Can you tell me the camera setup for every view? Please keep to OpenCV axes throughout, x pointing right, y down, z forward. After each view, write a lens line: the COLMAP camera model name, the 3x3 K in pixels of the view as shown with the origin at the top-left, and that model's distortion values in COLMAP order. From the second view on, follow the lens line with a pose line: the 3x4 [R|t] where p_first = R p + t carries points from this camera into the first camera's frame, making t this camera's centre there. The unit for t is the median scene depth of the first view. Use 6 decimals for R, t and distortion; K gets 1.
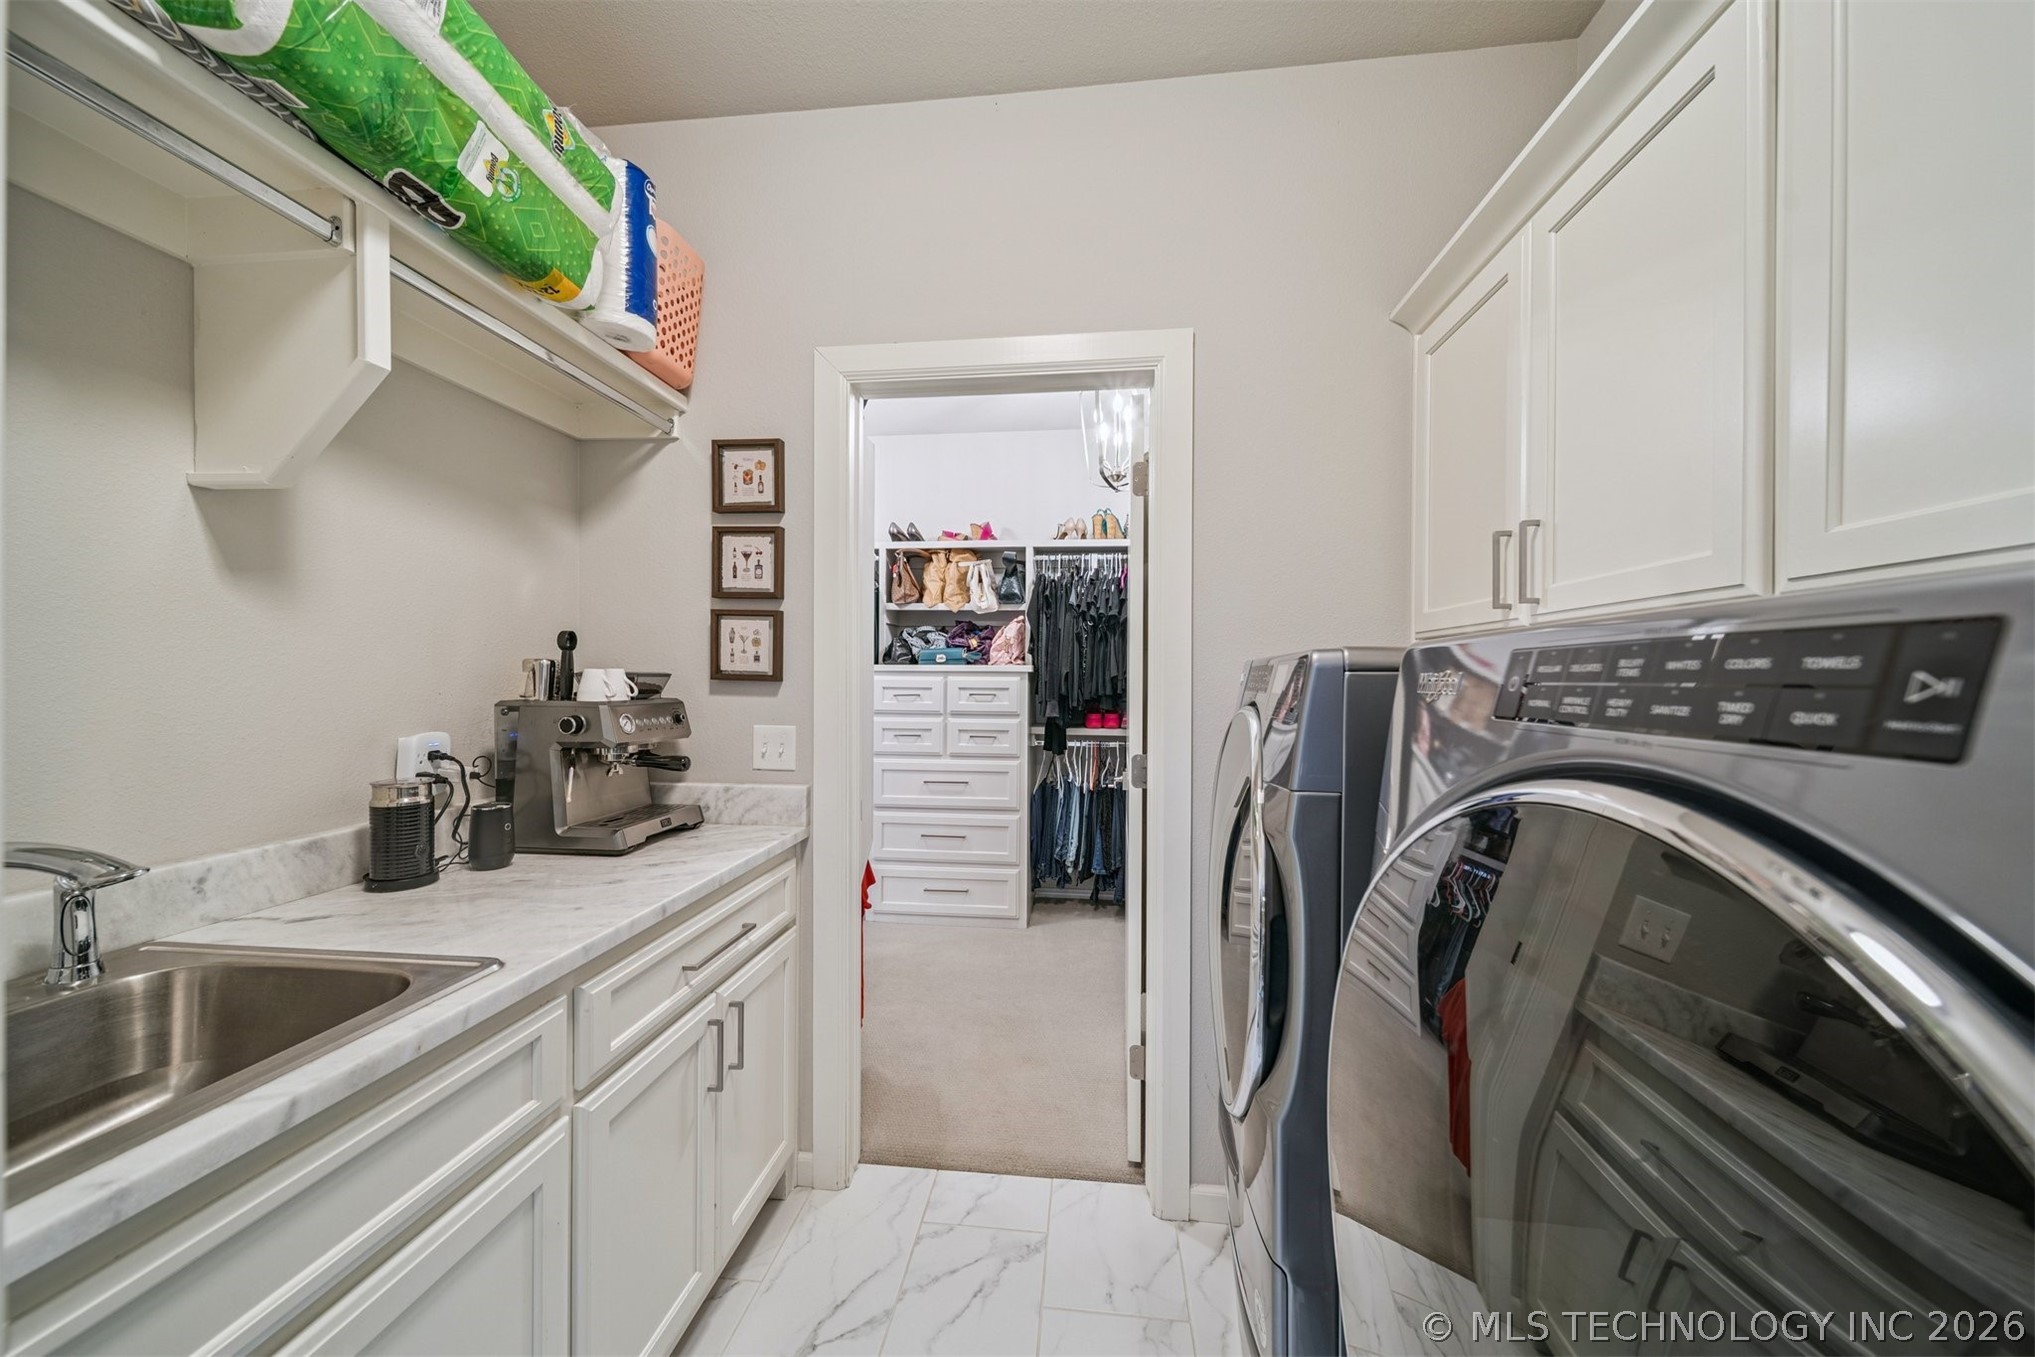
lens RADIAL K [[720.0, 0, 1016.2], [0, 720.0, 680.3], [0, 0, 1]] dist [0.014467, -0.002945]
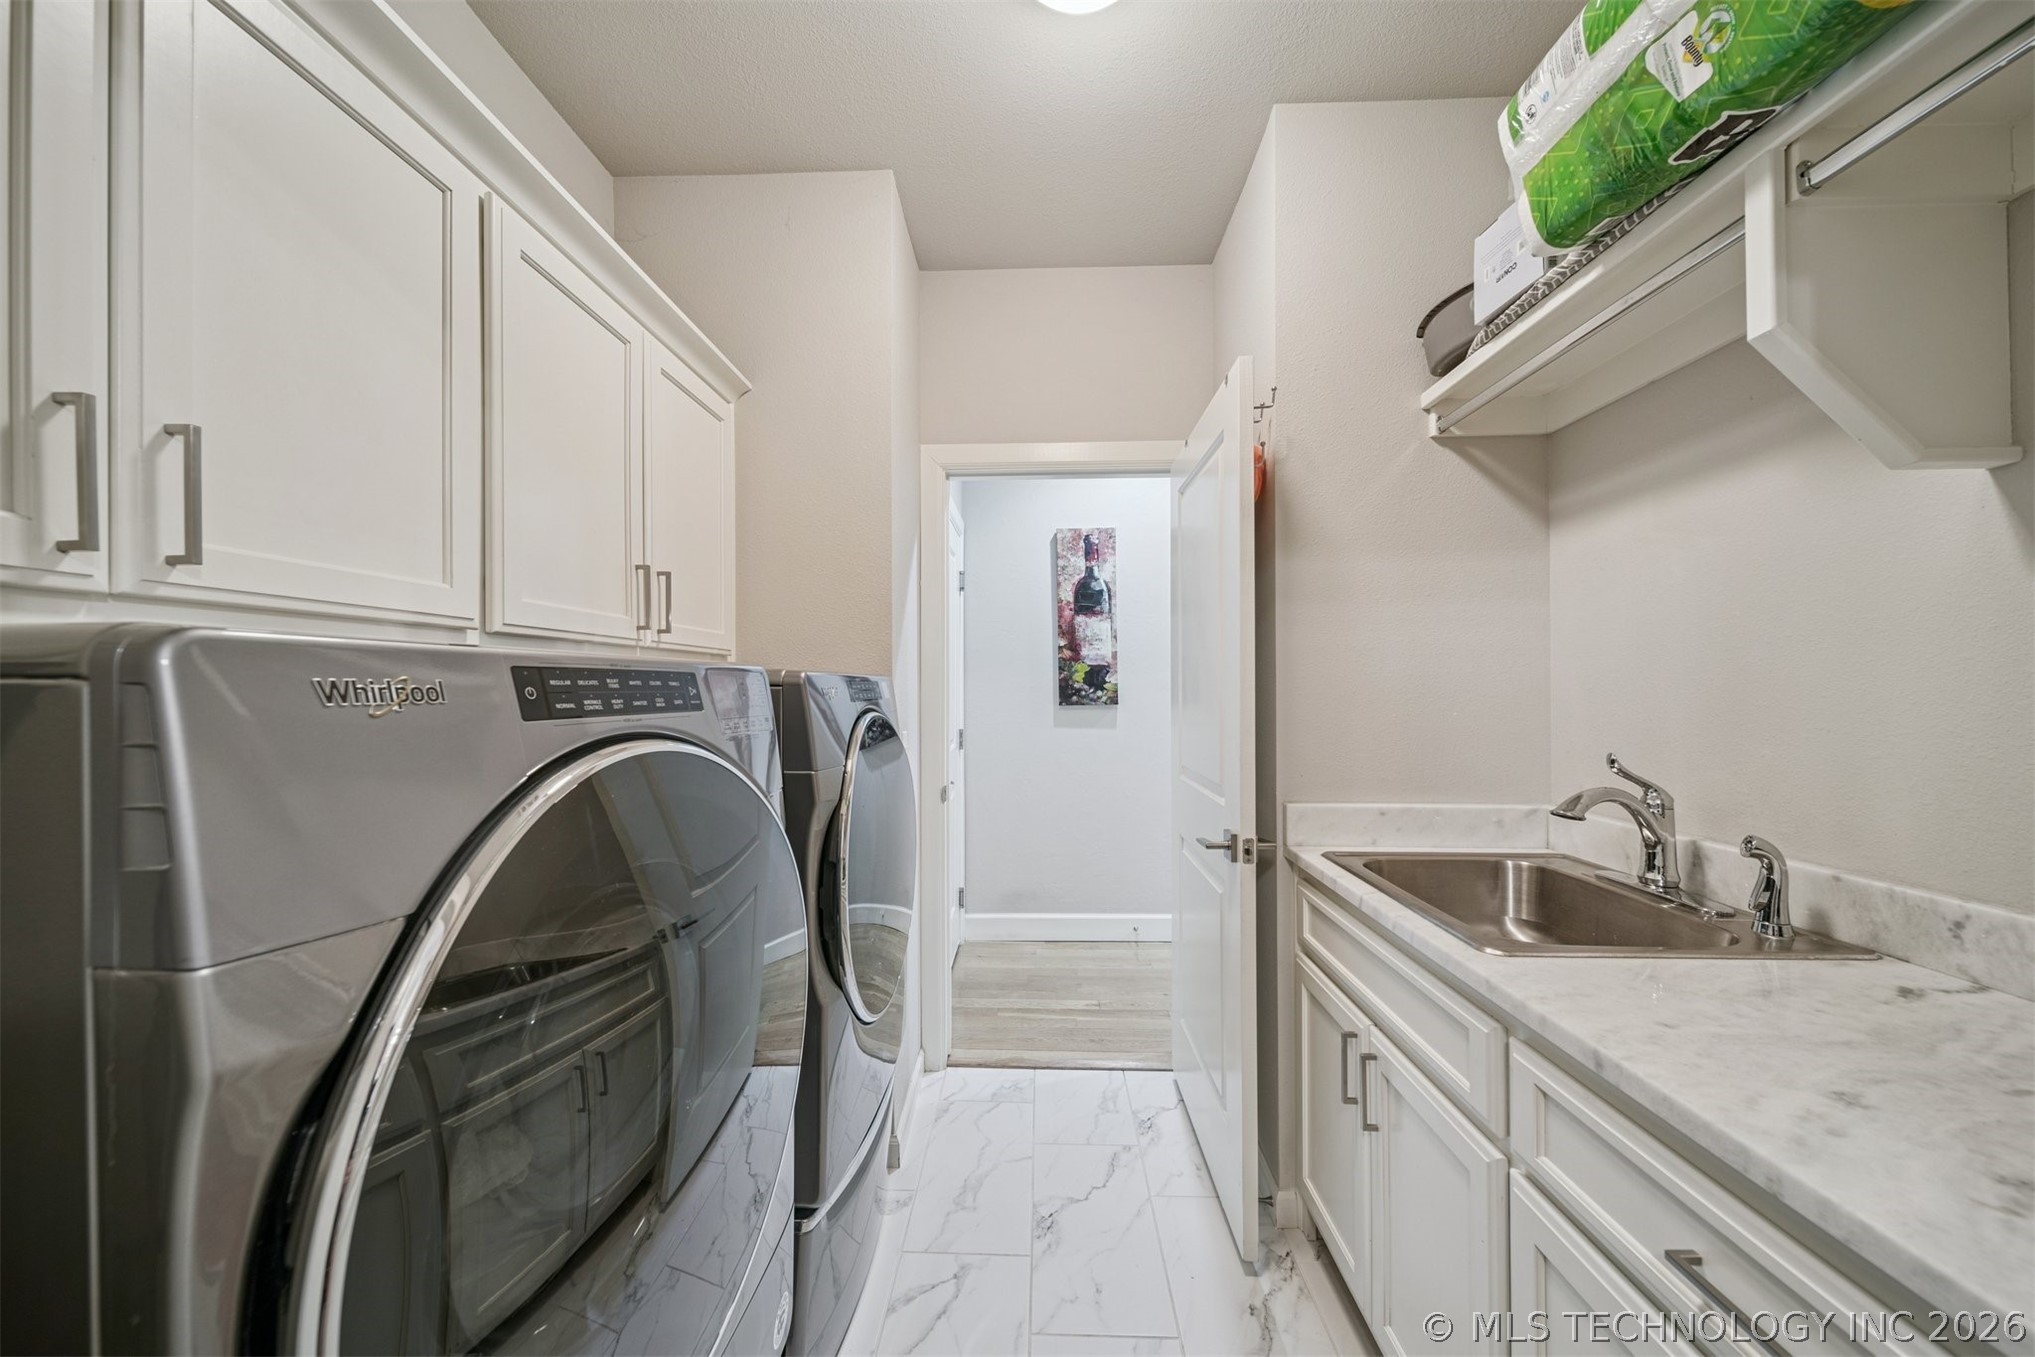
lens RADIAL K [[720.0, 0, 1016.2], [0, 720.0, 680.3], [0, 0, 1]] dist [0.014467, -0.002945]
pose [[-0.996973, -0.001907, -0.077727, 0.079020], [-0.001606, 0.999991, -0.003928, -0.013777], [0.077734, -0.003791, -0.996967, 1.779126]]
